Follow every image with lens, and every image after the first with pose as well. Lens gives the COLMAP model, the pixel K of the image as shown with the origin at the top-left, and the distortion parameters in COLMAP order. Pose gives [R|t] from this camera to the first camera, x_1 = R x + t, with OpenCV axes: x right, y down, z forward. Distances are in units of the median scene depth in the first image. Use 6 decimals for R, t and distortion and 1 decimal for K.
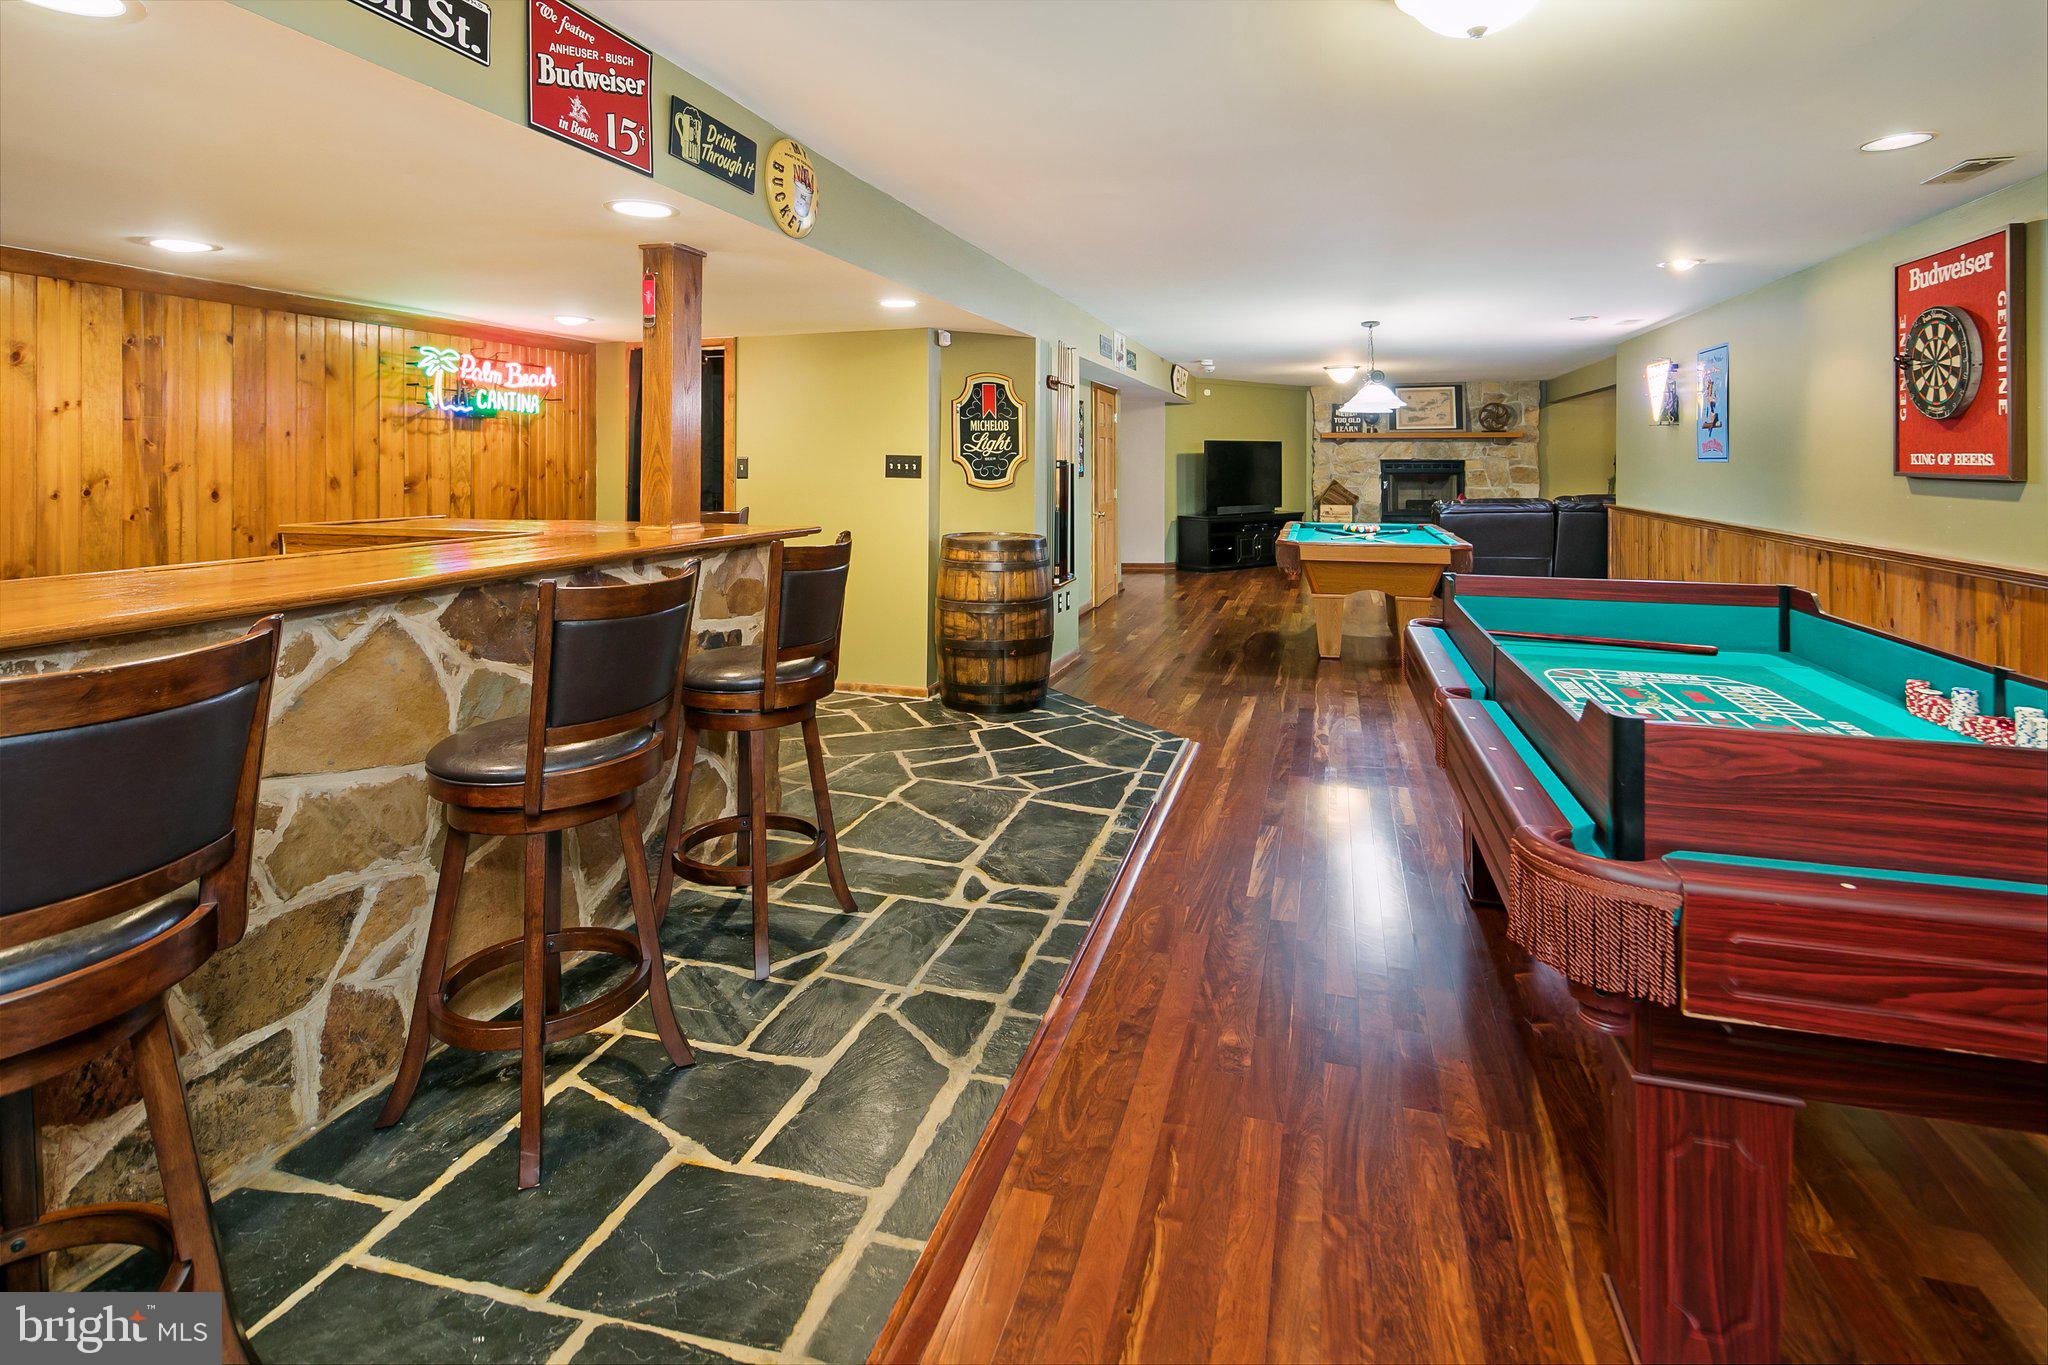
lens RADIAL K [[1023.7, 0, 1024.0], [0, 1023.7, 682.5], [0, 0, 1]] dist [-0.001262, -0.000374]
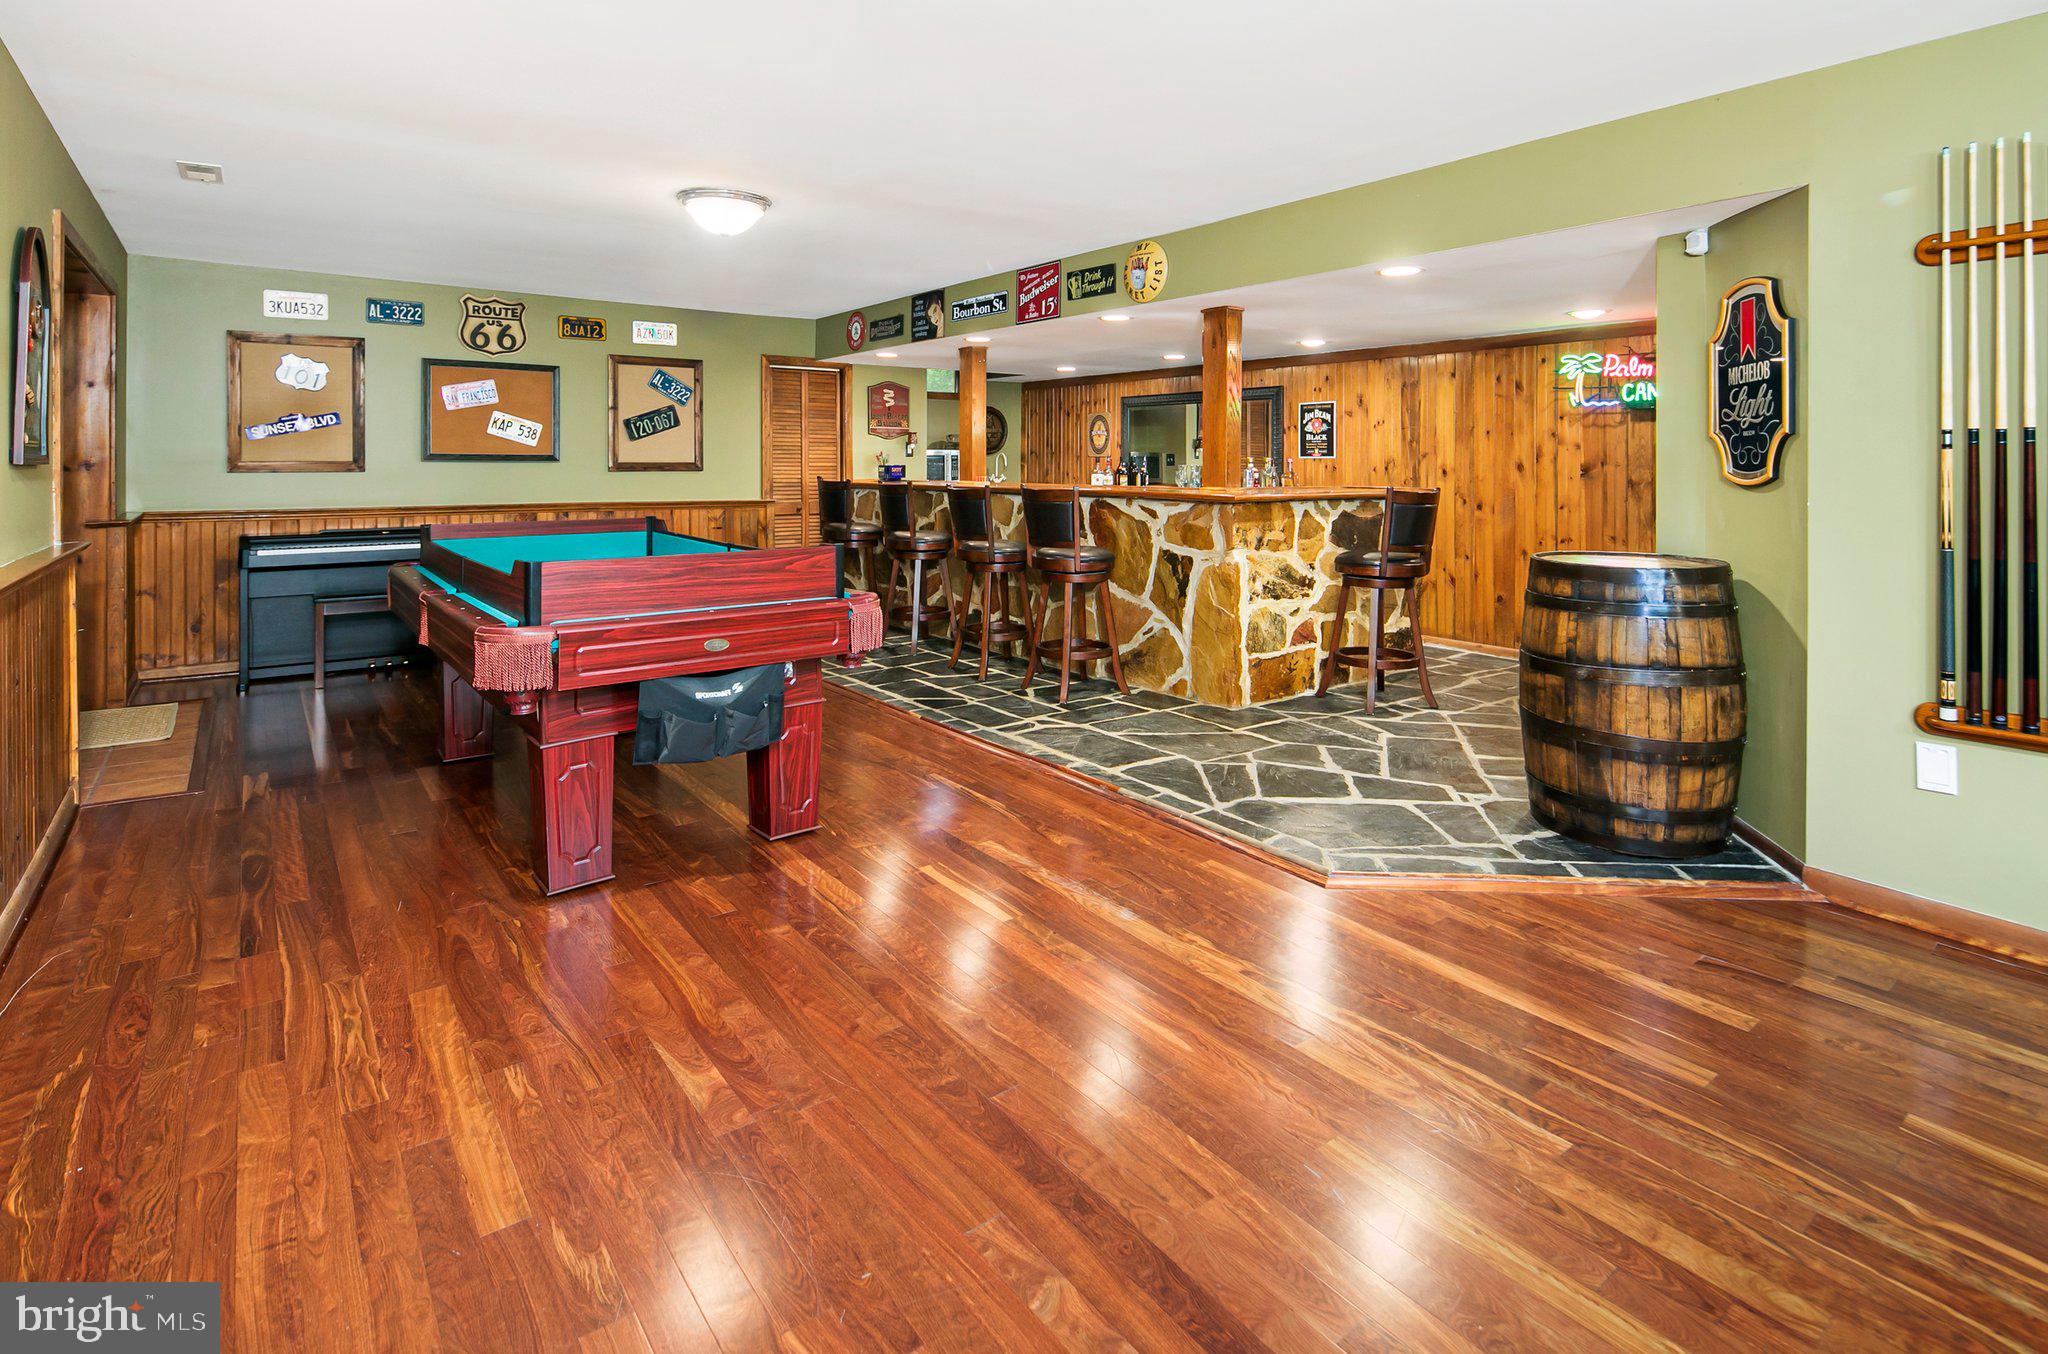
lens RADIAL K [[1023.6, 0, 1024.0], [0, 1023.6, 677.0], [0, 0, 1]] dist [0.001540, -0.000018]
pose [[-0.608262, 0.158364, -0.777778, 0.808592], [-0.172247, 0.930207, 0.324107, -0.255825], [0.774822, 0.331111, -0.538532, 1.278514]]
